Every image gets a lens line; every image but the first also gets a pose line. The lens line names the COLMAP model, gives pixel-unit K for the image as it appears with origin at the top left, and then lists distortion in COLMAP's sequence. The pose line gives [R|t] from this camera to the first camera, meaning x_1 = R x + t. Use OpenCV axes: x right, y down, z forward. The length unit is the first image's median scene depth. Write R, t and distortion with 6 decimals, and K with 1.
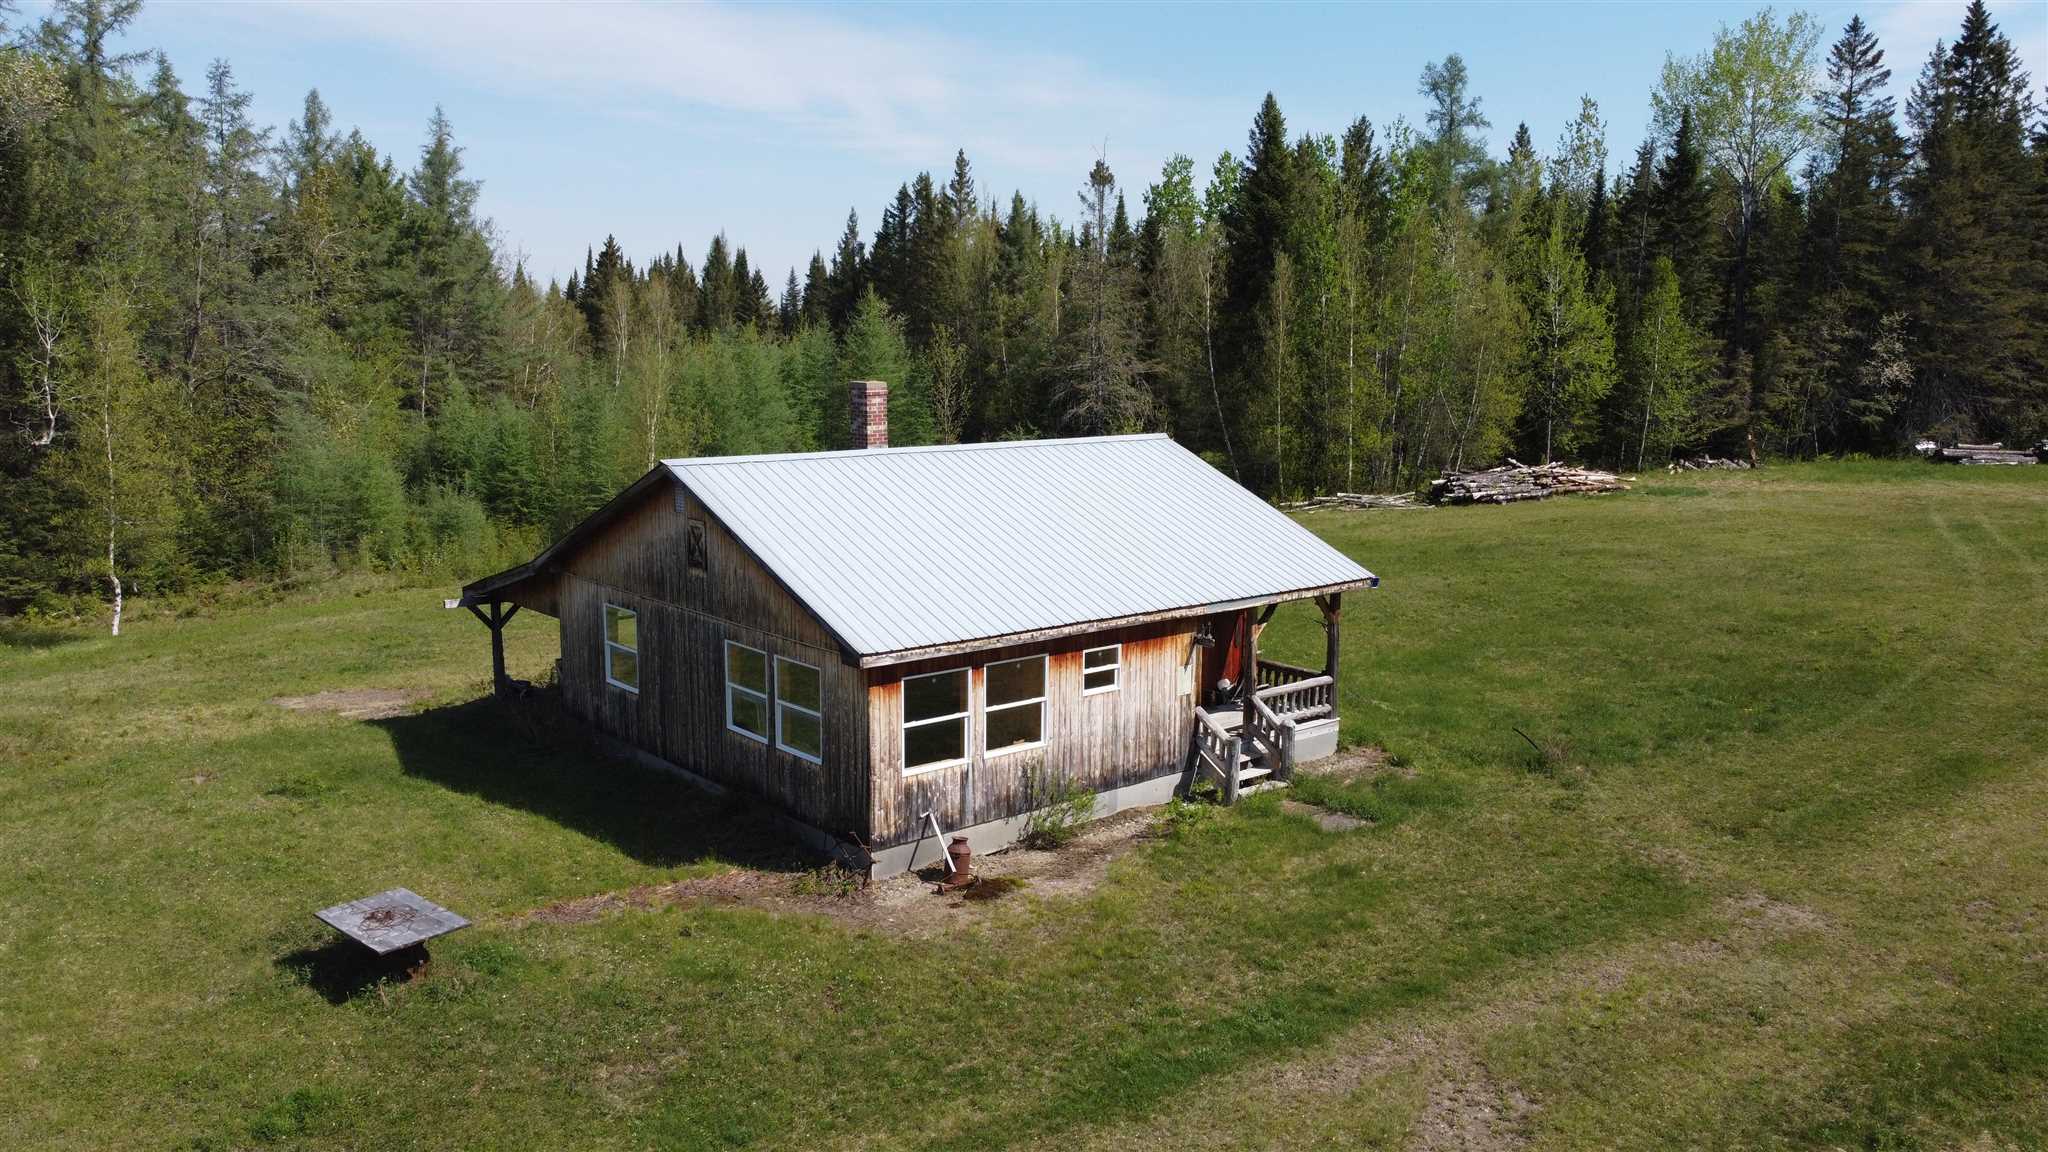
lens RADIAL K [[1561.6, 0, 1024.0], [0, 1561.6, 576.0], [0, 0, 1]] dist [-0.000784, 0.004660]
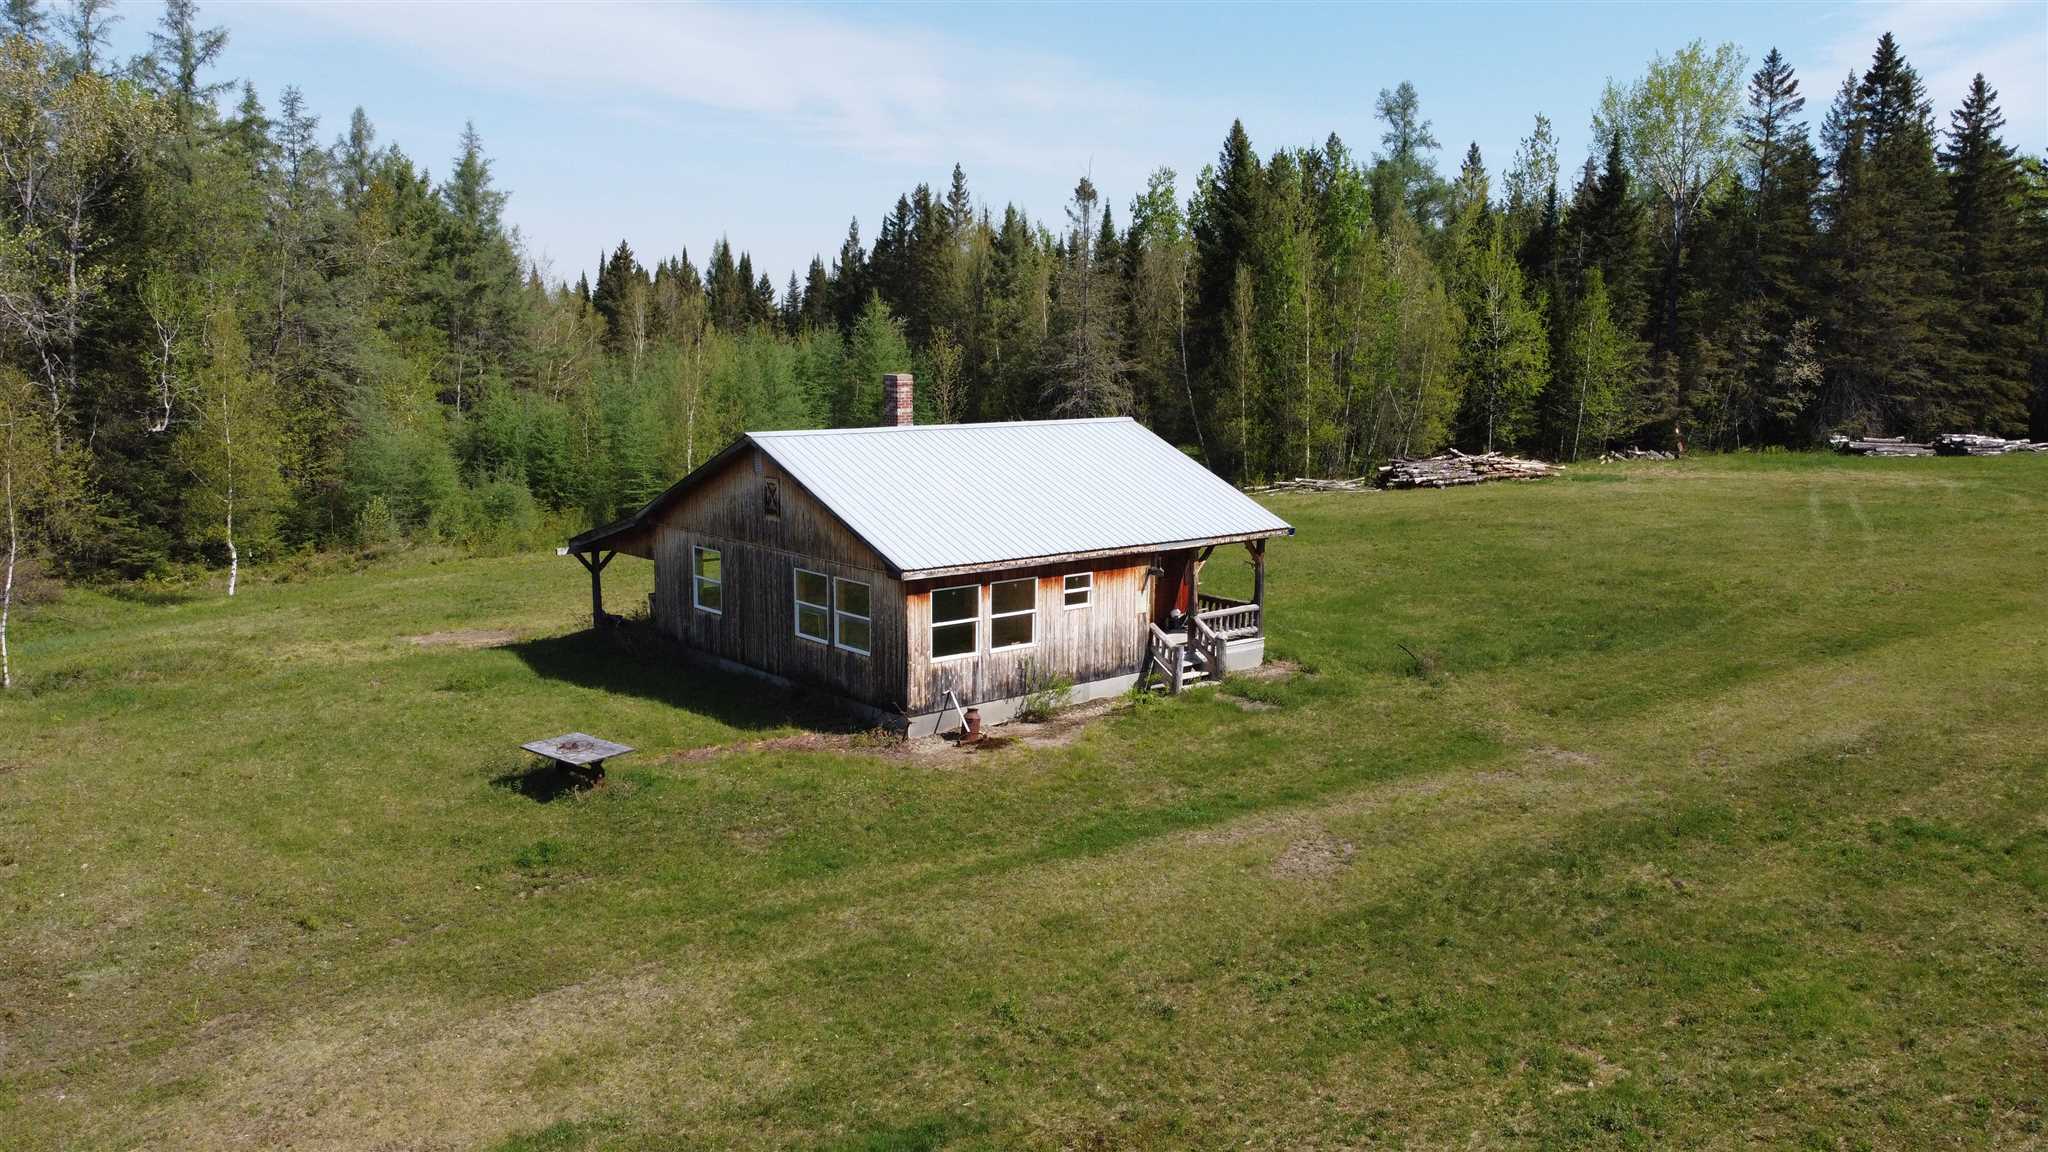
lens RADIAL K [[1551.7, 0, 1024.0], [0, 1551.7, 576.0], [0, 0, 1]] dist [0.007460, -0.026042]
pose [[0.999977, 0.001576, 0.006546, -0.001783], [-0.001581, 0.999998, 0.000858, 0.017022], [-0.006545, -0.000868, 0.999978, -0.118036]]
